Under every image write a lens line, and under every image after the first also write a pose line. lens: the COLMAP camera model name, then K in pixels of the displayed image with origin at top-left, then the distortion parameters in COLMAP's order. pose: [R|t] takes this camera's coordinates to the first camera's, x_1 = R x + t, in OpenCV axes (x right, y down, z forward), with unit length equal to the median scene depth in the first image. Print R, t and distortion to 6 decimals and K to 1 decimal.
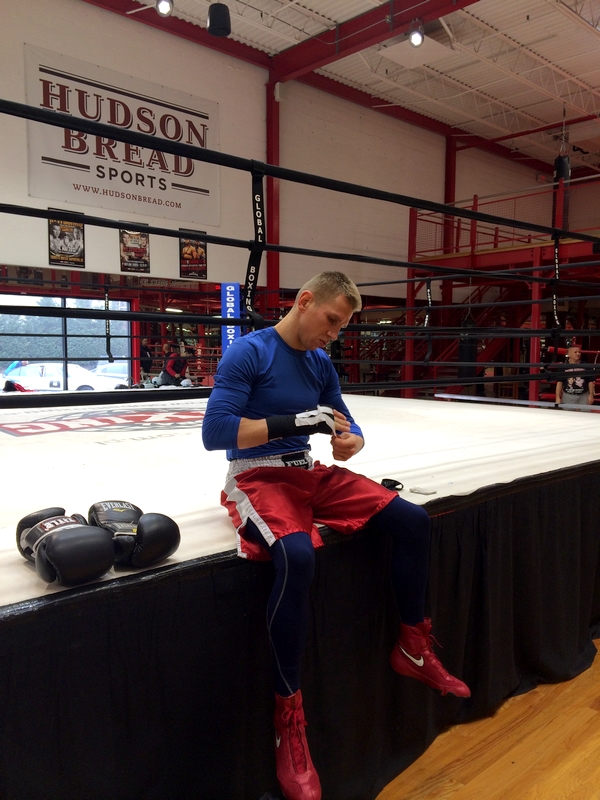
lens RADIAL K [[701.5, 0, 299.6], [0, 701.5, 394.1], [0, 0, 1]] dist [0.071231, -0.015828]
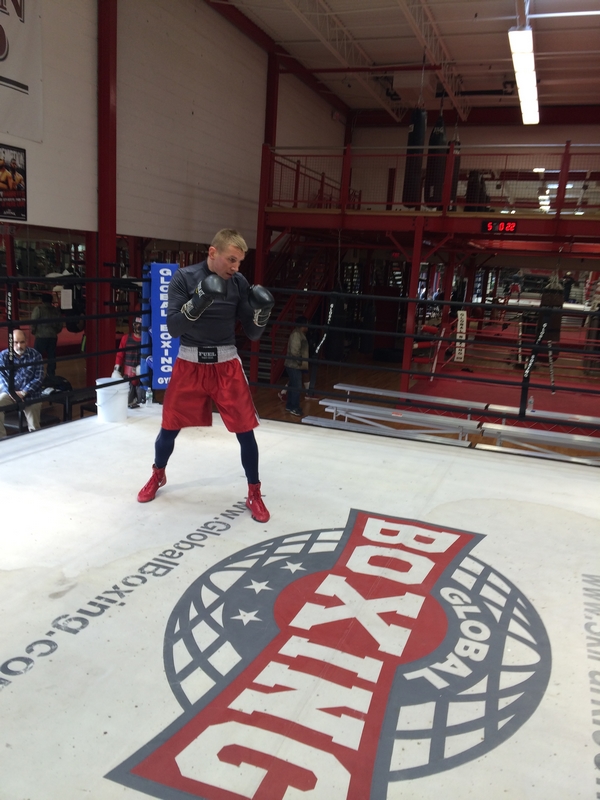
lens RADIAL K [[701.5, 0, 301.0], [0, 701.5, 394.8], [0, 0, 1]] dist [0.071231, -0.015828]
pose [[0.889746, -0.031099, 0.455395, -0.231888], [-0.028651, 0.991904, 0.123717, -0.096447], [-0.455556, -0.123124, 0.881651, 0.270966]]
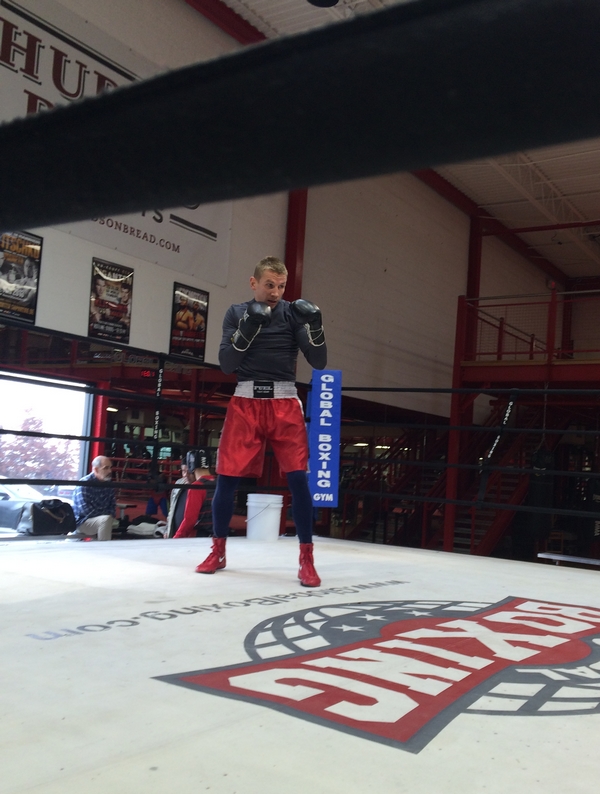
lens RADIAL K [[836.3, 0, 359.8], [0, 836.3, 417.7], [0, 0, 1]] dist [0.052034, 0.000000]
pose [[0.962342, 0.077687, 0.260505, -0.207084], [-0.044794, 0.990513, -0.129912, -0.017354], [-0.268126, 0.113350, 0.956692, 0.232607]]
